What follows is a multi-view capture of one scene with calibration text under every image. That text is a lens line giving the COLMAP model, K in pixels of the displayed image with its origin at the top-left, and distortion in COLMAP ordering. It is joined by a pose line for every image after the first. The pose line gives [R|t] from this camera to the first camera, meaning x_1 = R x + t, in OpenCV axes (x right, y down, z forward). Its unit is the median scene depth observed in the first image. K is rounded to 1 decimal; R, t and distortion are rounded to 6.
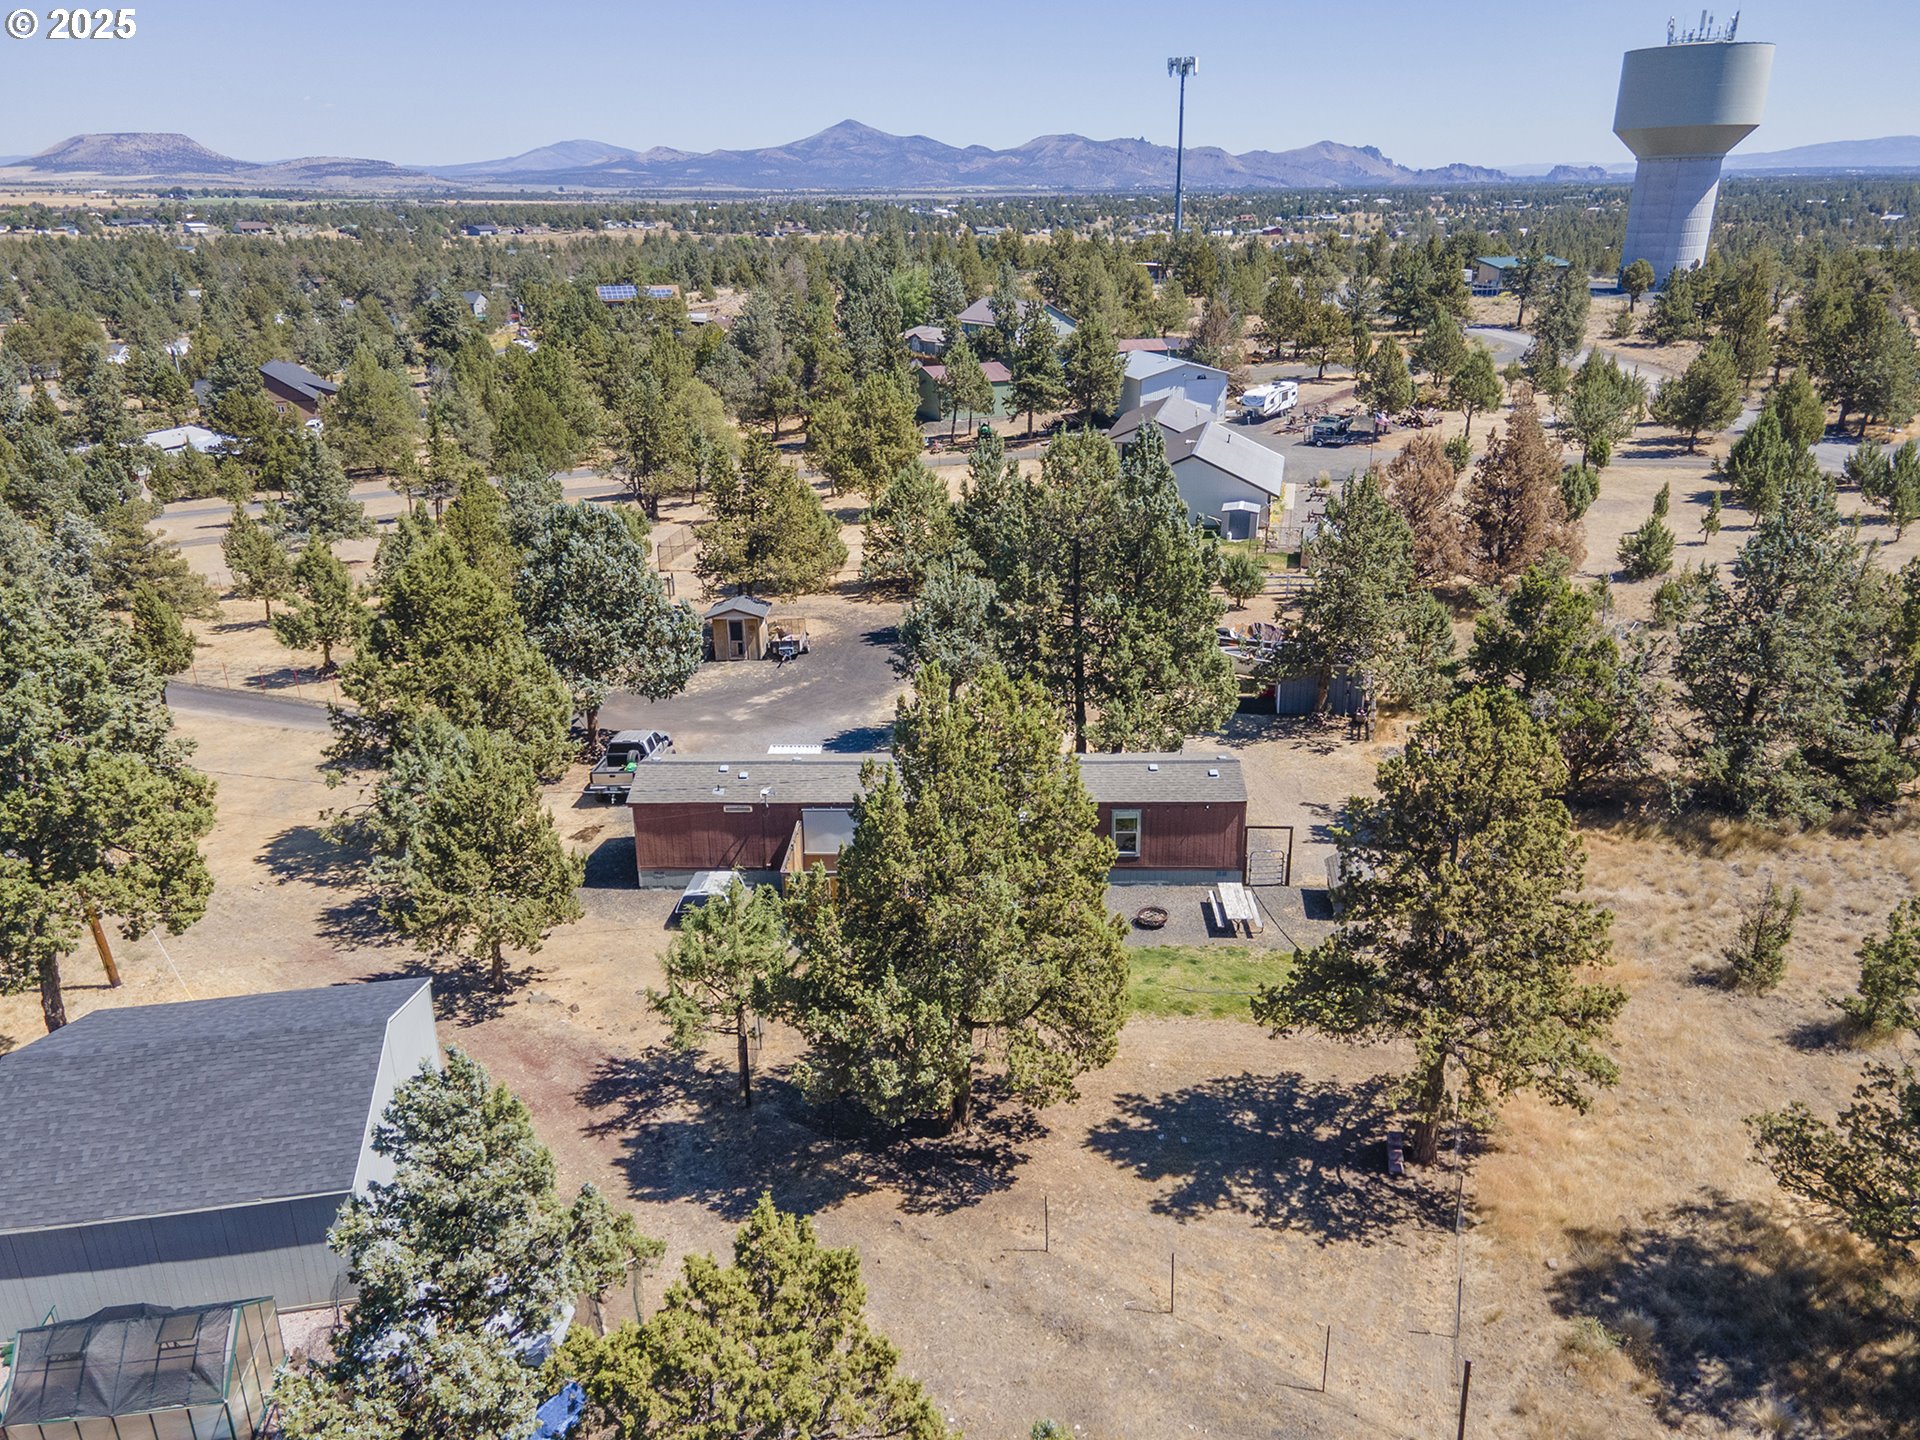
lens RADIAL K [[1398.1, 0, 963.2], [0, 1398.1, 705.9], [0, 0, 1]] dist [0.037011, 0.012410]
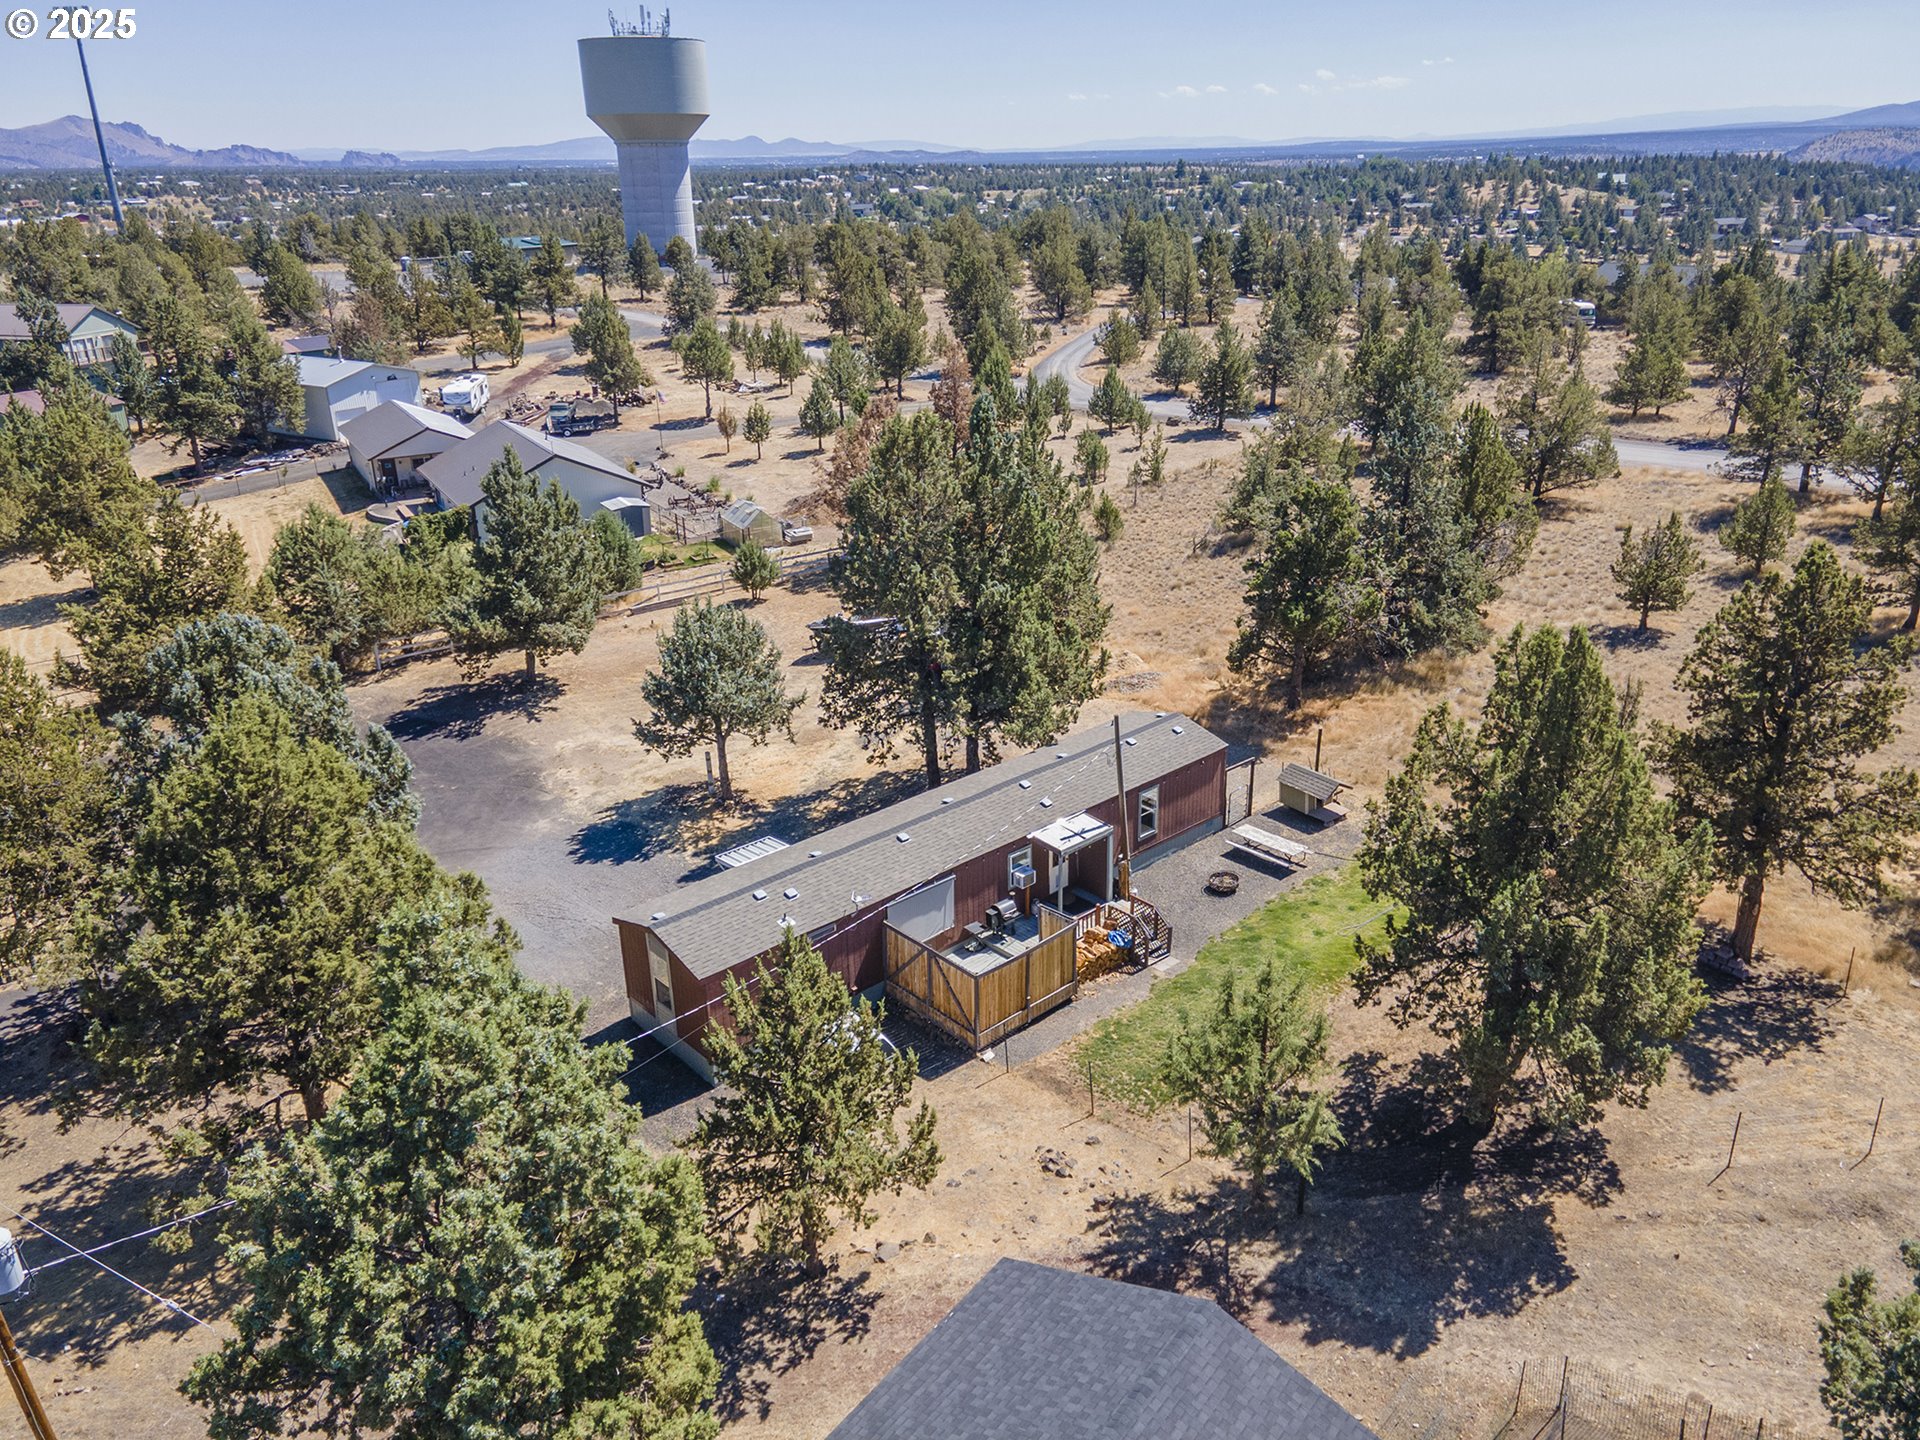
lens RADIAL K [[1398.1, 0, 960.7], [0, 1398.1, 707.7], [0, 0, 1]] dist [0.037011, 0.012410]
pose [[0.726456, -0.253046, 0.638928, -0.723755], [0.247616, 0.963671, 0.100122, -0.134347], [-0.641052, 0.085475, 0.762723, 0.434625]]
